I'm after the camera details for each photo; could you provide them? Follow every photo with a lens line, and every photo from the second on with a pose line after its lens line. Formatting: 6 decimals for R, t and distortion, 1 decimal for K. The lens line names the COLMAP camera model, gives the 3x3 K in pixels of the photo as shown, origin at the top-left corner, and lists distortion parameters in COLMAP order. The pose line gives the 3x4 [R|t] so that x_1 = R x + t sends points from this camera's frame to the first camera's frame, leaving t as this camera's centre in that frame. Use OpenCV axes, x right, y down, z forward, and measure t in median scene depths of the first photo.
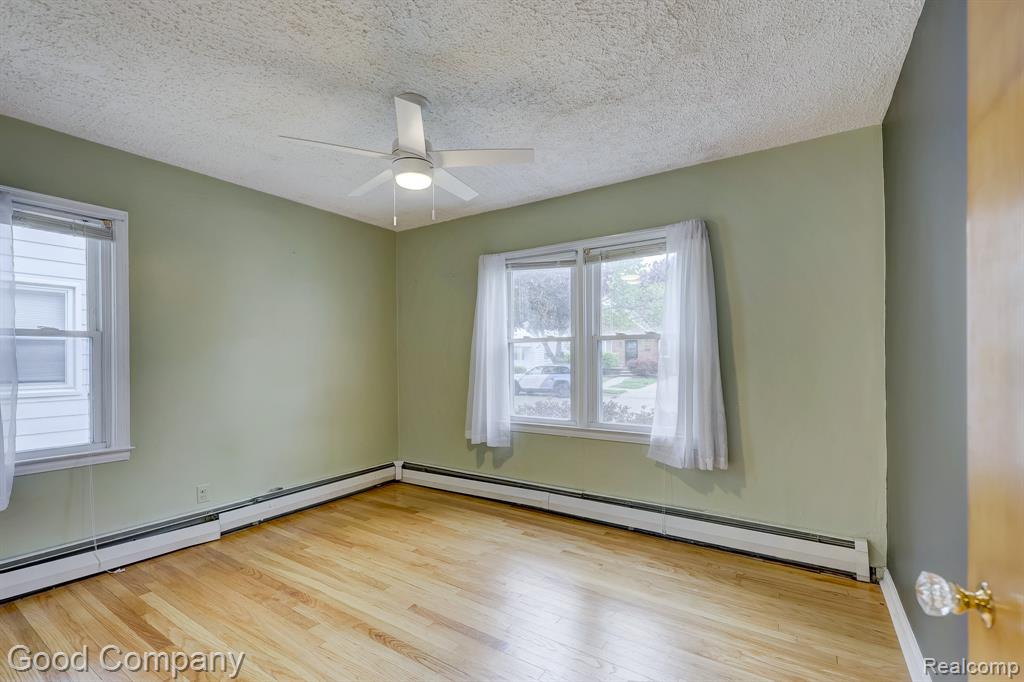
lens RADIAL K [[426.6, 0, 549.3], [0, 426.6, 358.4], [0, 0, 1]] dist [0.004173, -0.000697]
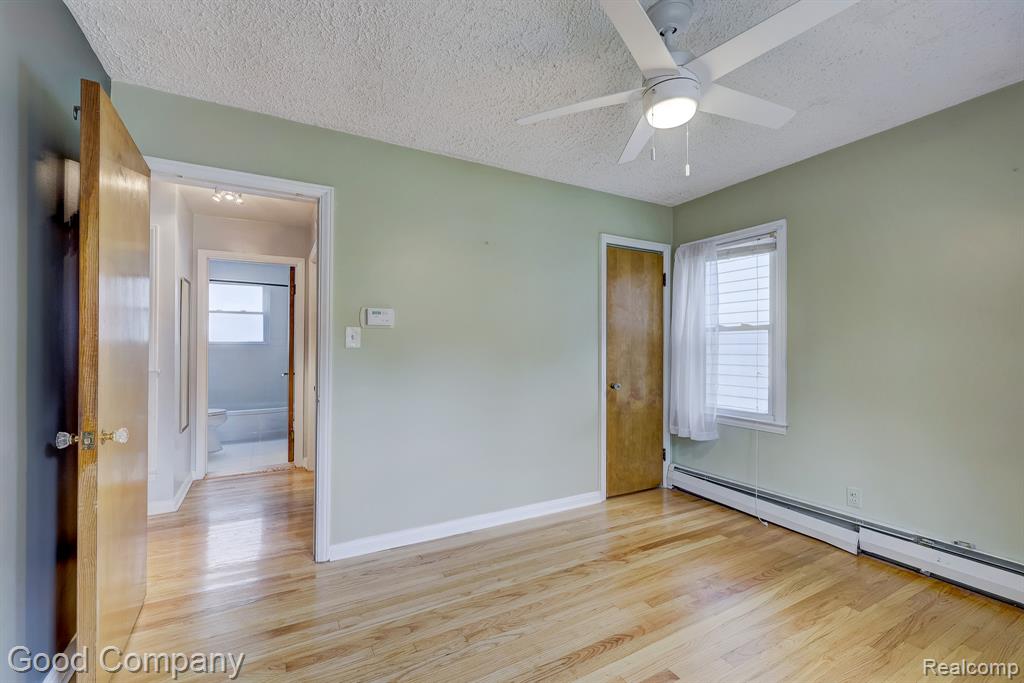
lens RADIAL K [[426.6, 0, 483.7], [0, 426.6, 341.5], [0, 0, 1]] dist [0.004173, -0.000697]
pose [[-0.527385, -0.009595, -0.849572, 0.428820], [-0.003756, 0.999953, -0.008961, -0.000393], [0.849618, -0.001535, -0.527396, 0.946768]]
